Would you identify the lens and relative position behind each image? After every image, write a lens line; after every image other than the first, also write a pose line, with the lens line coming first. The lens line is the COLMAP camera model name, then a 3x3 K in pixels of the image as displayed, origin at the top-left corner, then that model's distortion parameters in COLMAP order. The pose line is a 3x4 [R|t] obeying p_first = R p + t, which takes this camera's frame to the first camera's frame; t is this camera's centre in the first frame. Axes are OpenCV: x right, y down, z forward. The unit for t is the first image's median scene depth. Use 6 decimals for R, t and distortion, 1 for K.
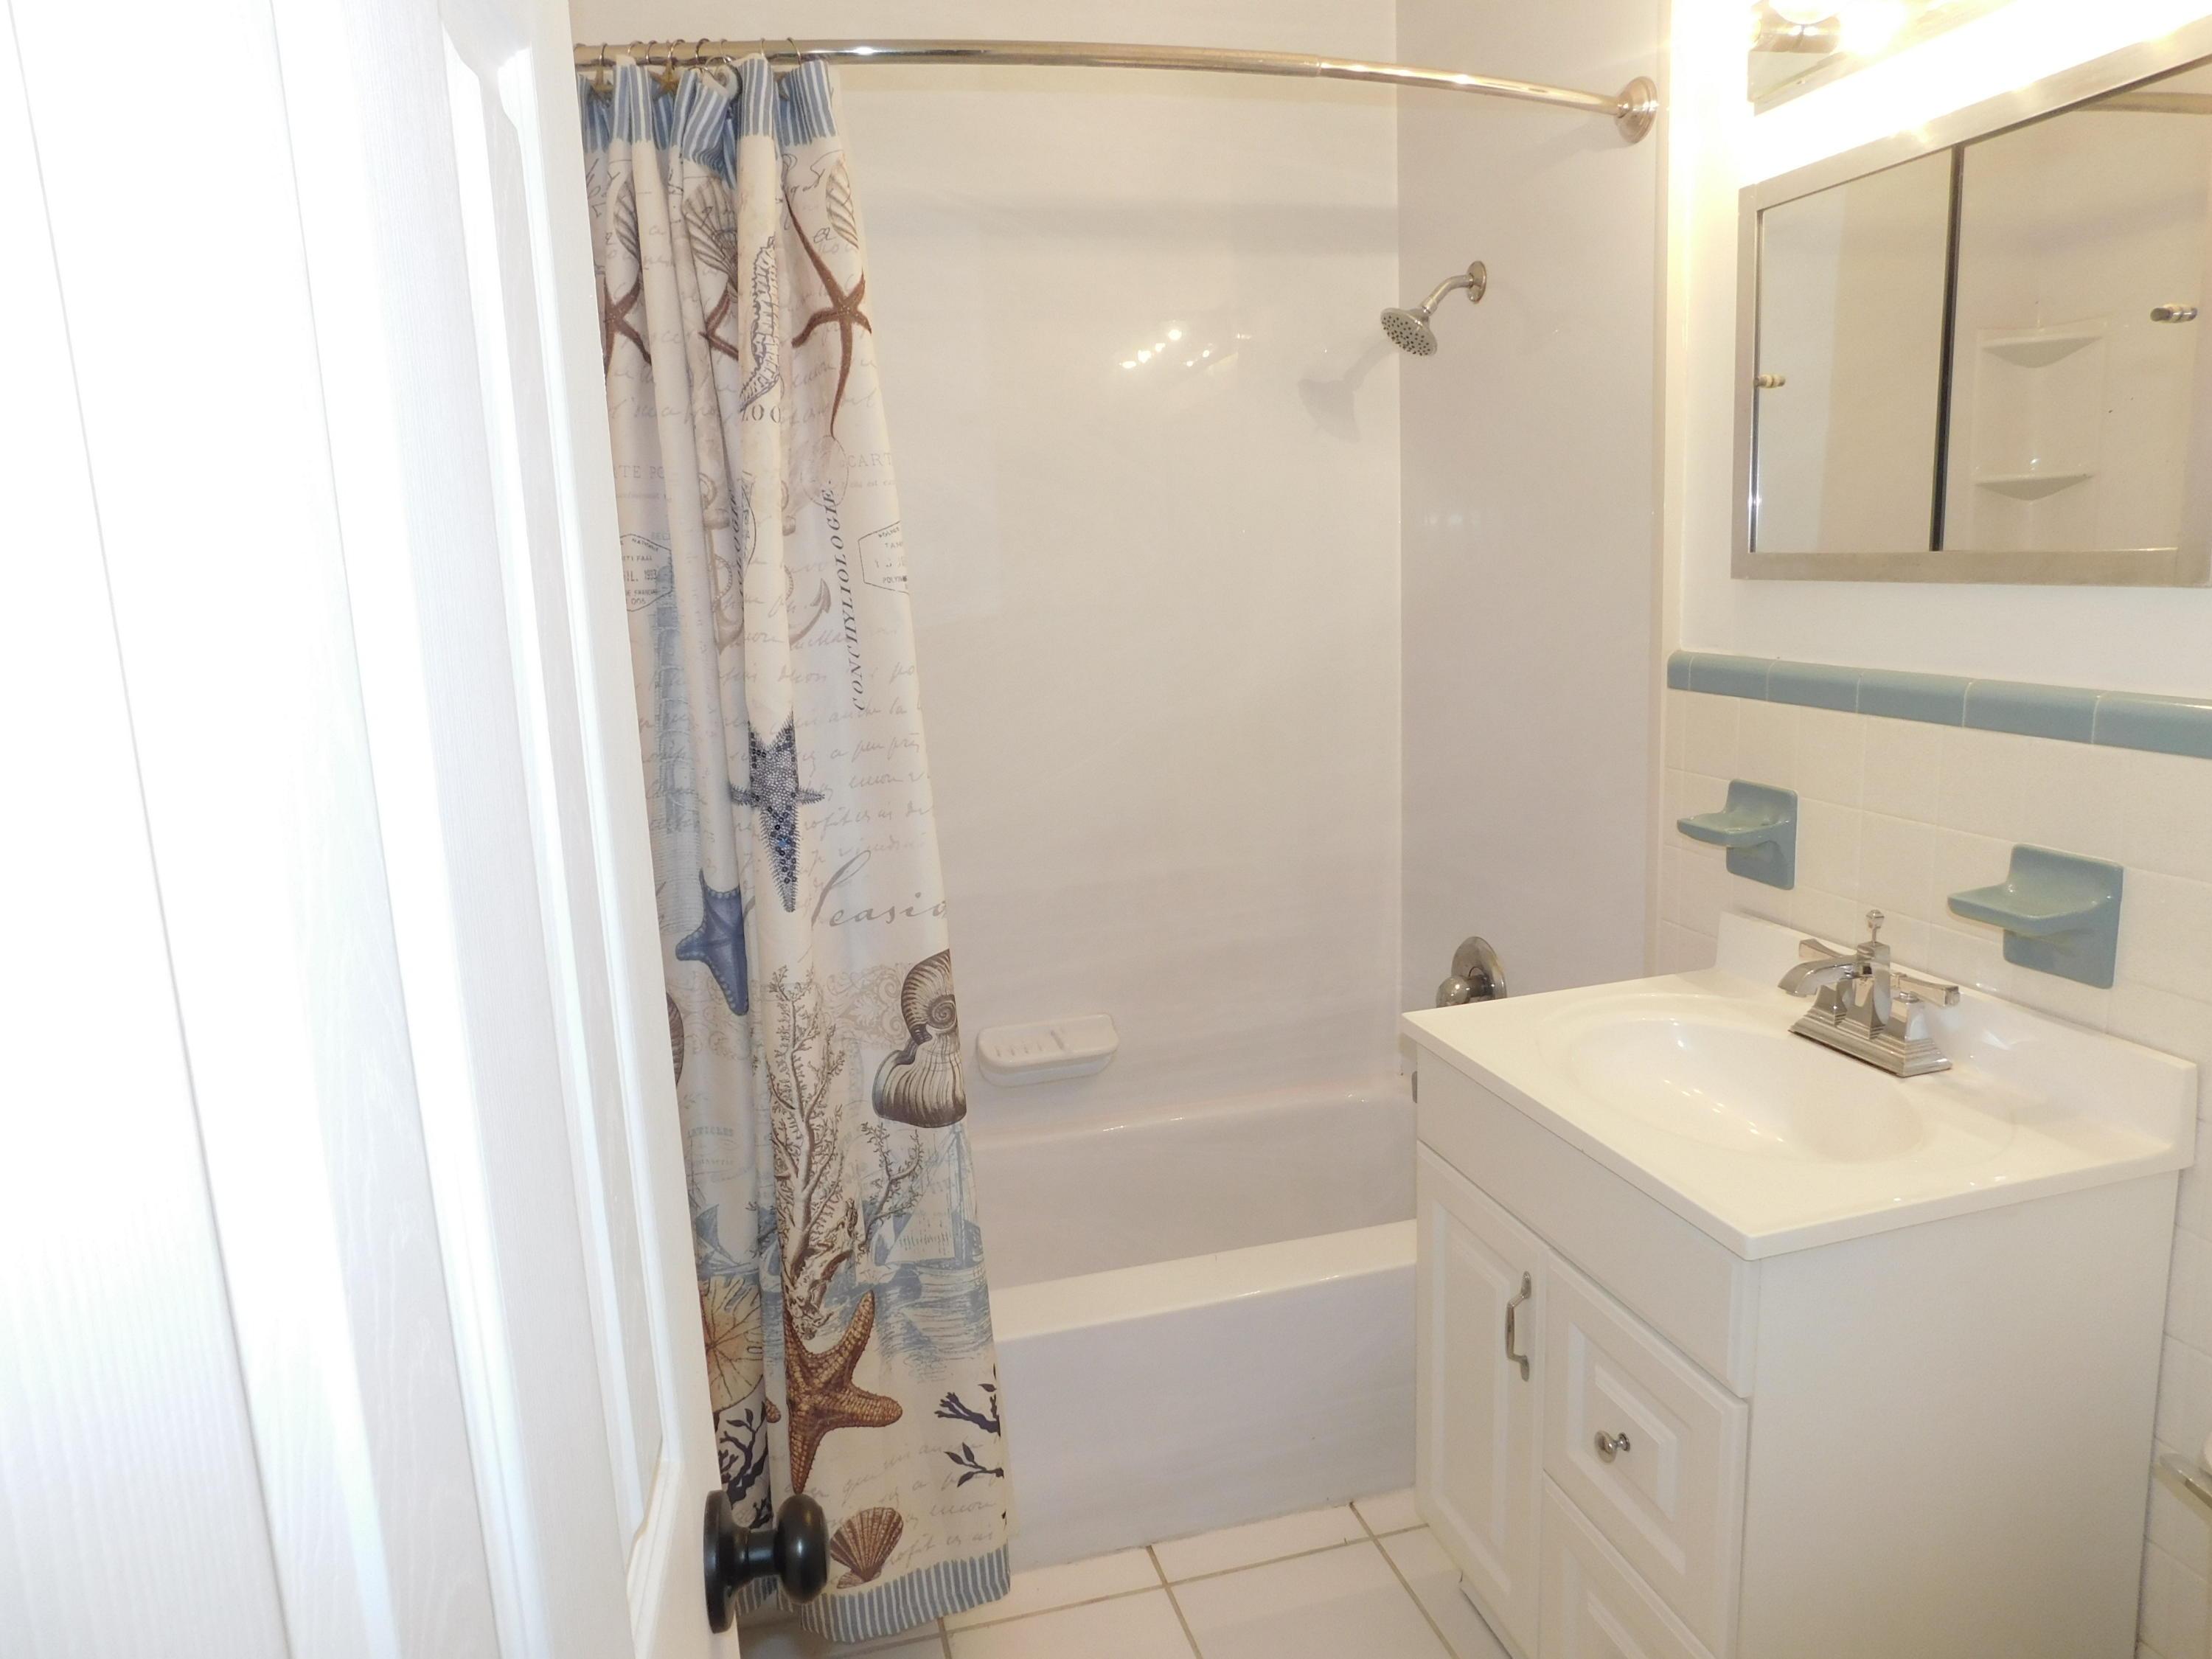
lens RADIAL K [[1454.2, 0, 1117.8], [0, 1454.2, 833.3], [0, 0, 1]] dist [-0.072994, 0.054938]
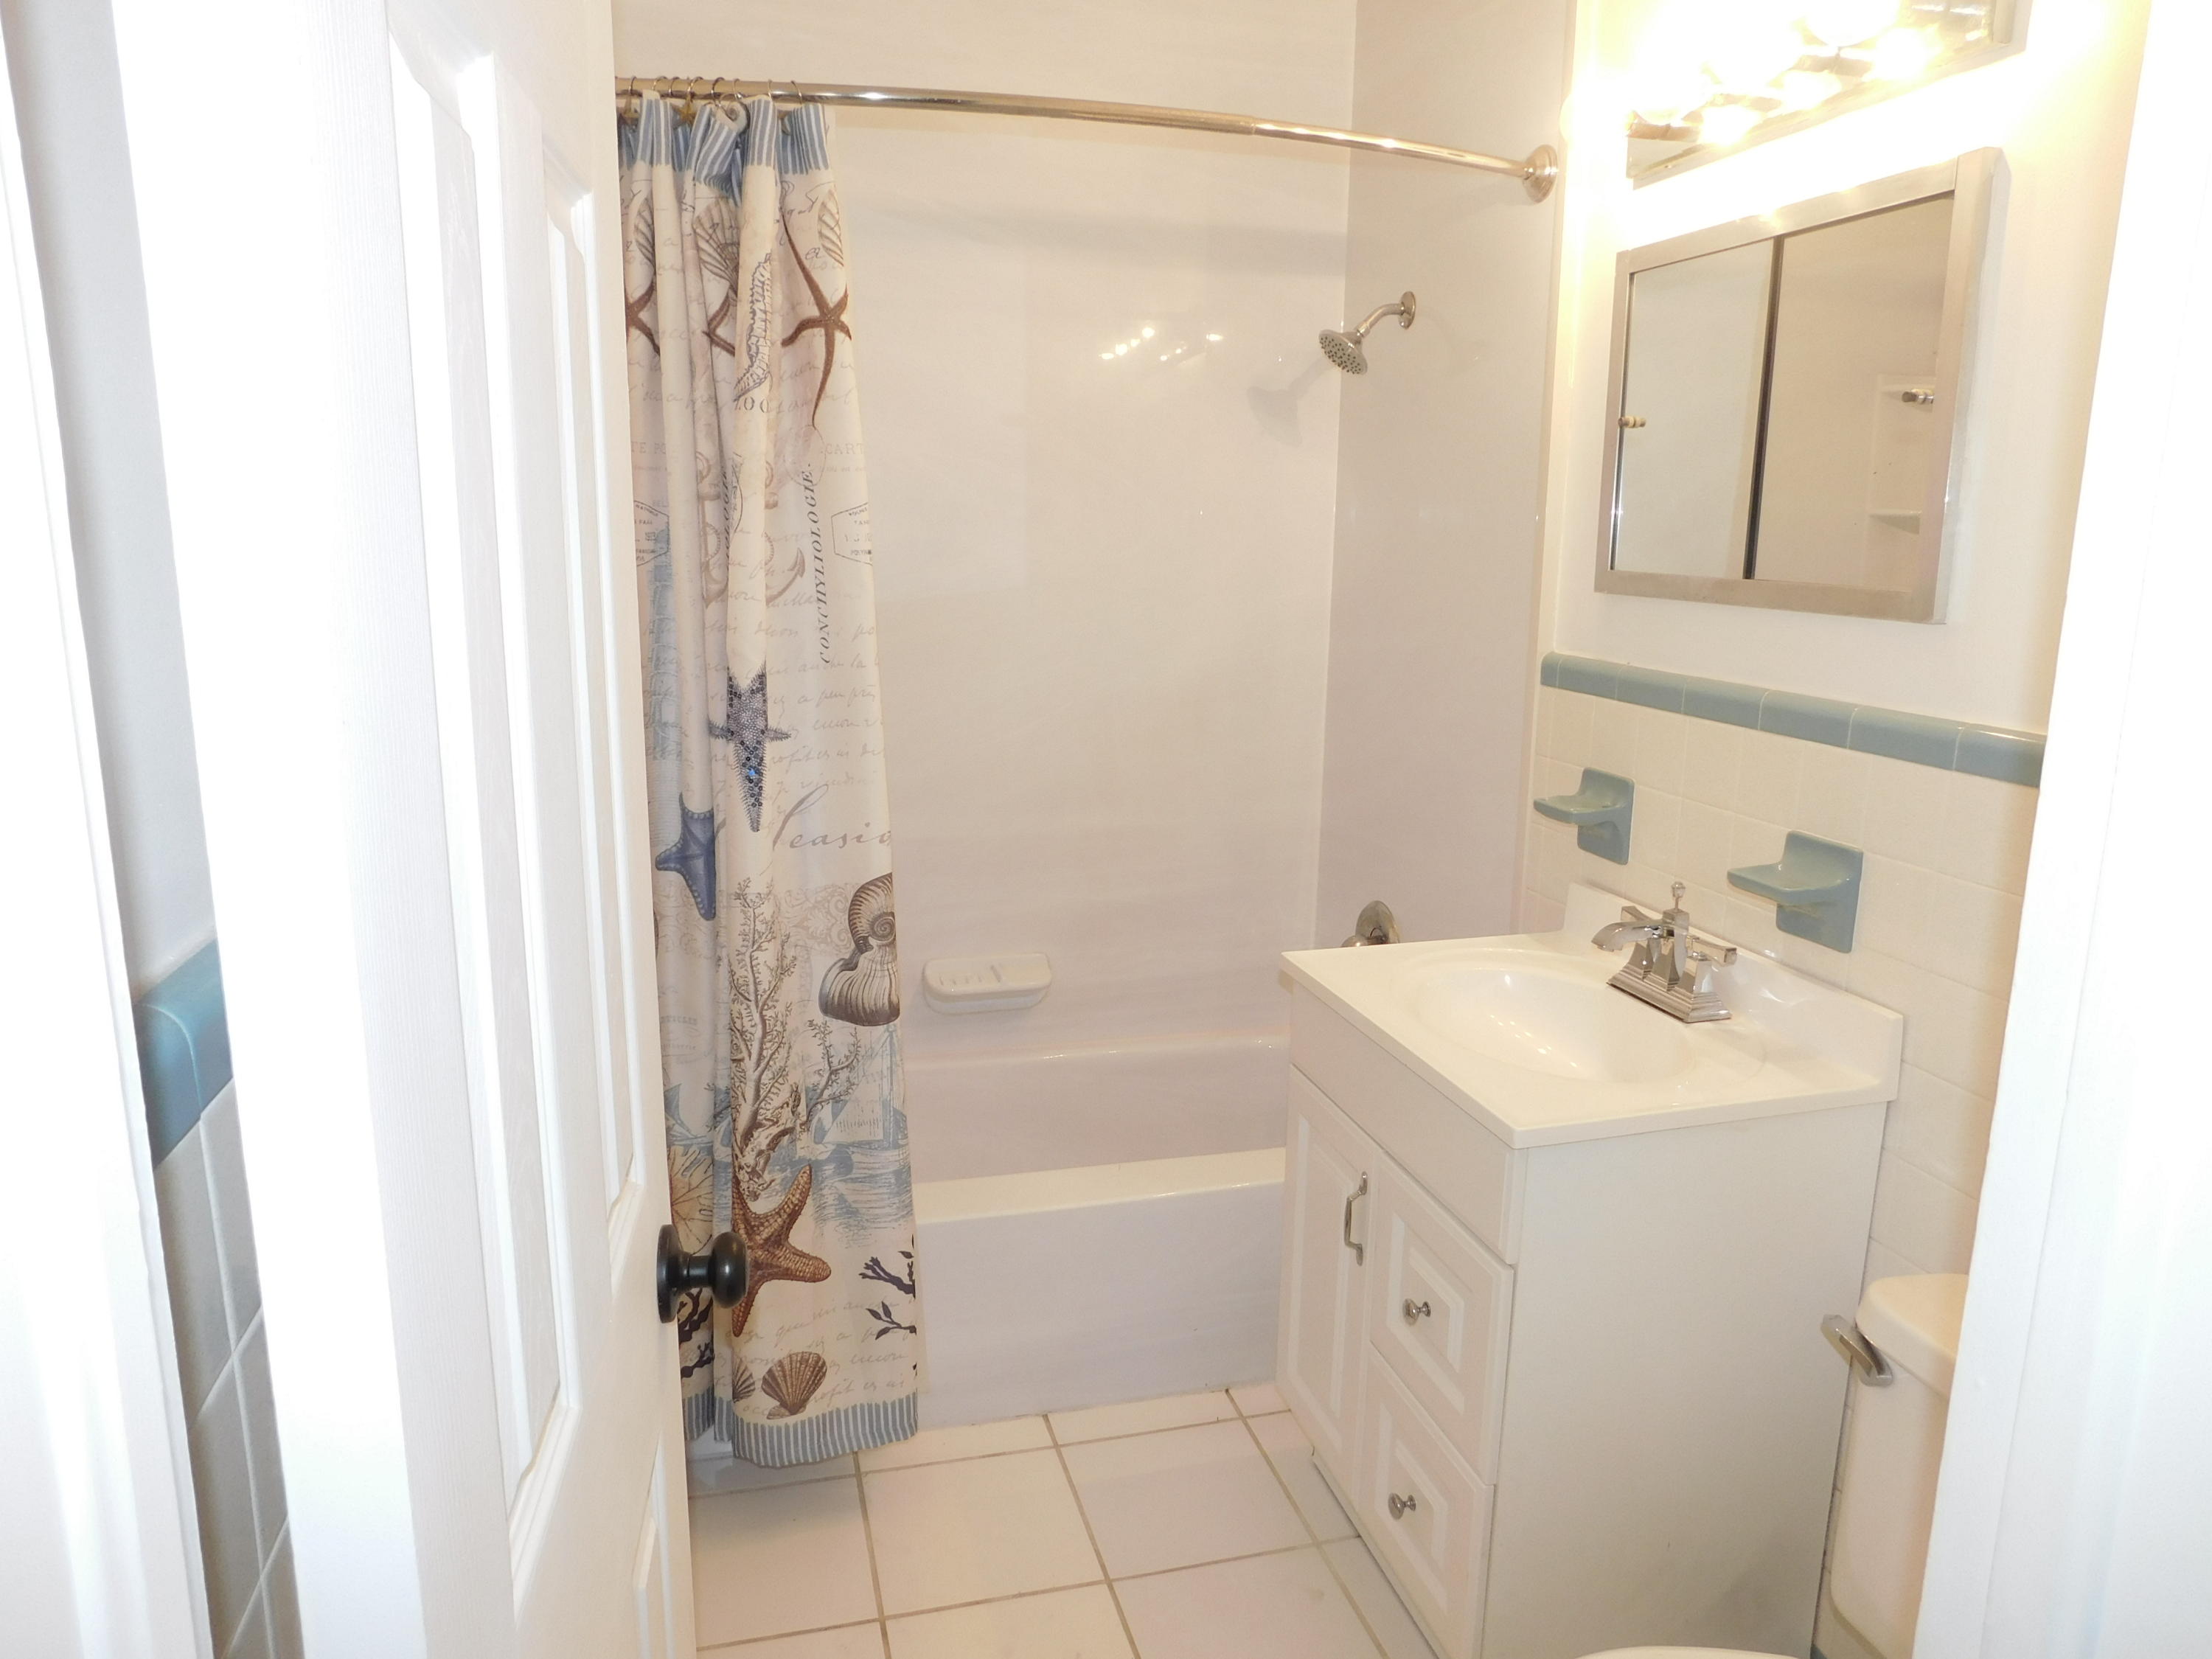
lens RADIAL K [[1454.2, 0, 1117.3], [0, 1454.2, 837.7], [0, 0, 1]] dist [-0.072994, 0.054938]
pose [[0.998368, 0.055685, 0.012691, 0.046767], [-0.055943, 0.998212, 0.021036, 0.016395], [-0.011497, -0.021711, 0.999698, -0.158514]]
